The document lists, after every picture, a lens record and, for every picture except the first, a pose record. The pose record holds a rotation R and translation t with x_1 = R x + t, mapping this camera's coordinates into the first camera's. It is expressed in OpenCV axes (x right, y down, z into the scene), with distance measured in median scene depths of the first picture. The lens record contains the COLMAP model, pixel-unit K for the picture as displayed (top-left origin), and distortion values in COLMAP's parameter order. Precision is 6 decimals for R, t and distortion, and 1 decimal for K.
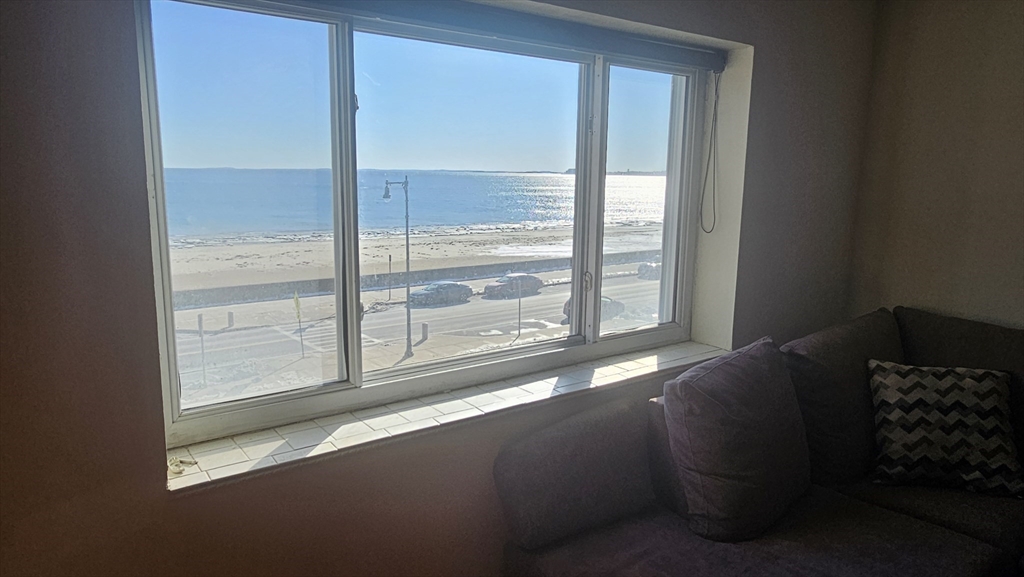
lens RADIAL K [[683.4, 0, 512.0], [0, 683.4, 288.5], [0, 0, 1]] dist [0.001593, 0.000587]
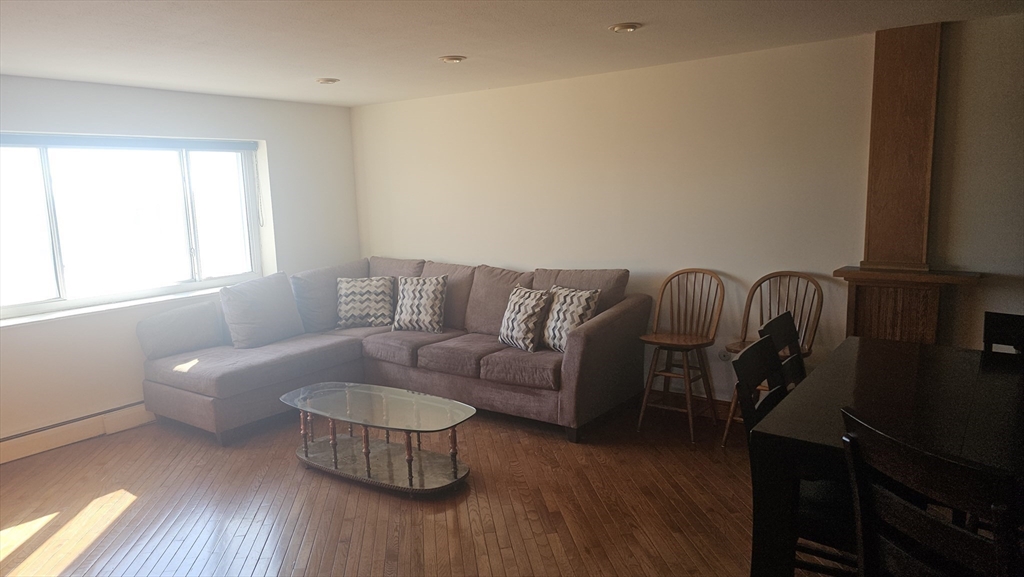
lens RADIAL K [[685.9, 0, 512.0], [0, 685.9, 288.5], [0, 0, 1]] dist [0.039216, 0.000022]
pose [[0.956338, -0.093705, 0.276833, 0.472015], [0.099317, 0.995036, -0.006287, 0.222364], [-0.274869, 0.033507, 0.960898, -1.396375]]
